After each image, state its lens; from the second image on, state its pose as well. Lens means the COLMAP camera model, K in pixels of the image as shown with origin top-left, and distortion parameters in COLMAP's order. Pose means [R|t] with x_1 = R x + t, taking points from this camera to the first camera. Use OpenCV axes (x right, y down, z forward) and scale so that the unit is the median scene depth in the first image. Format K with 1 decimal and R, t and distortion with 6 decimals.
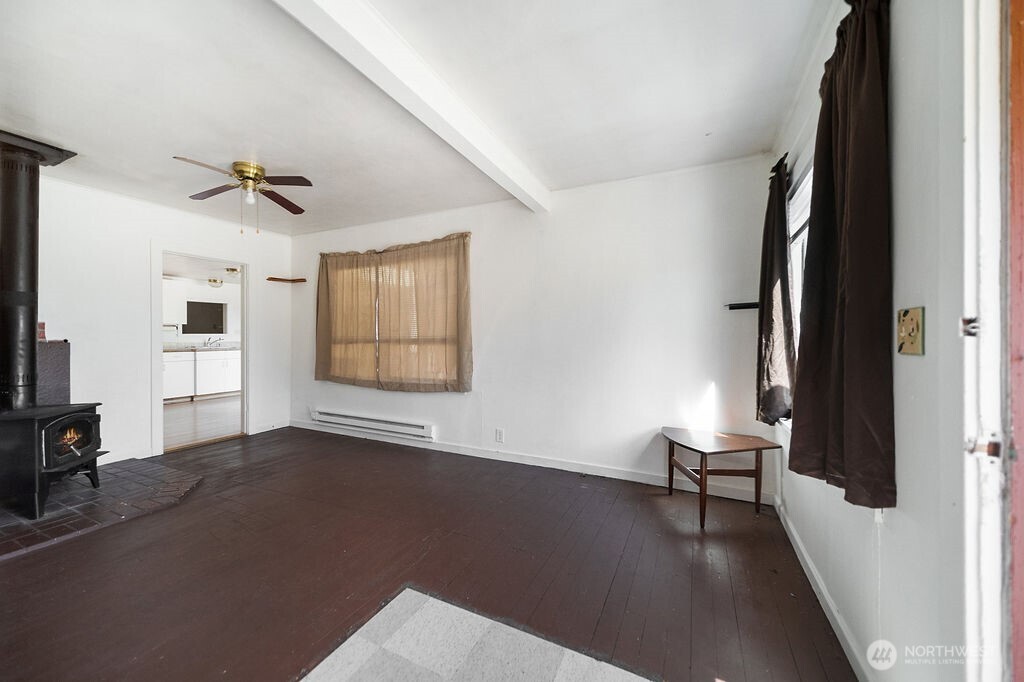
lens RADIAL K [[384.9, 0, 507.6], [0, 384.9, 335.1], [0, 0, 1]] dist [-0.001197, 0.000170]
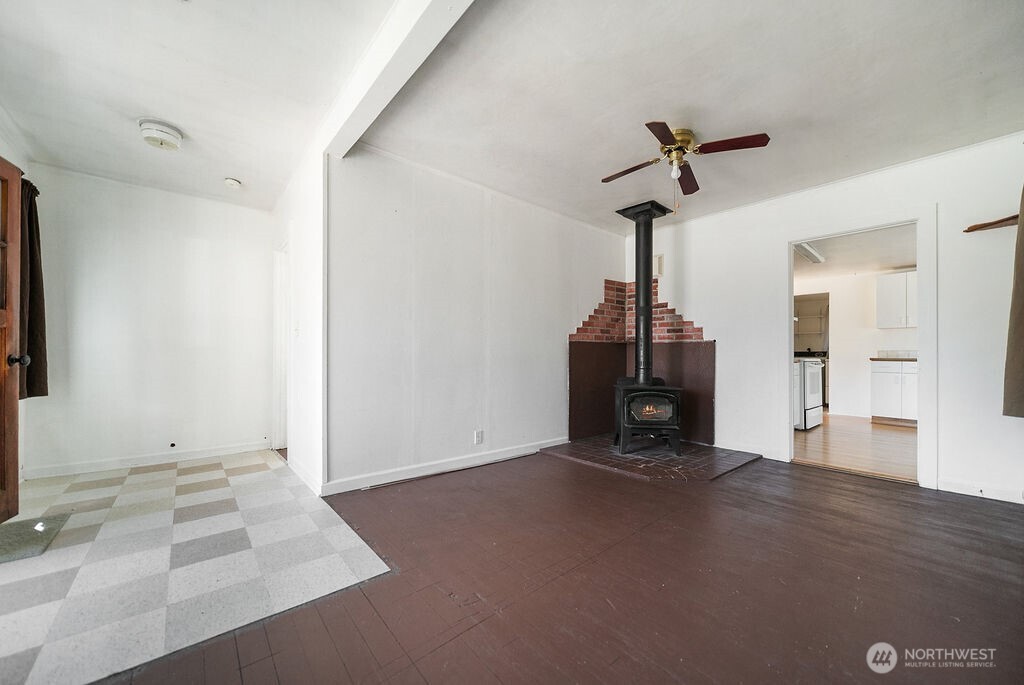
lens RADIAL K [[384.9, 0, 511.0], [0, 384.9, 352.0], [0, 0, 1]] dist [-0.001197, 0.000170]
pose [[-0.405444, -0.013673, -0.914018, 0.251061], [-0.006018, 0.999906, -0.012288, 0.067442], [0.914100, 0.000518, -0.405489, 0.868423]]
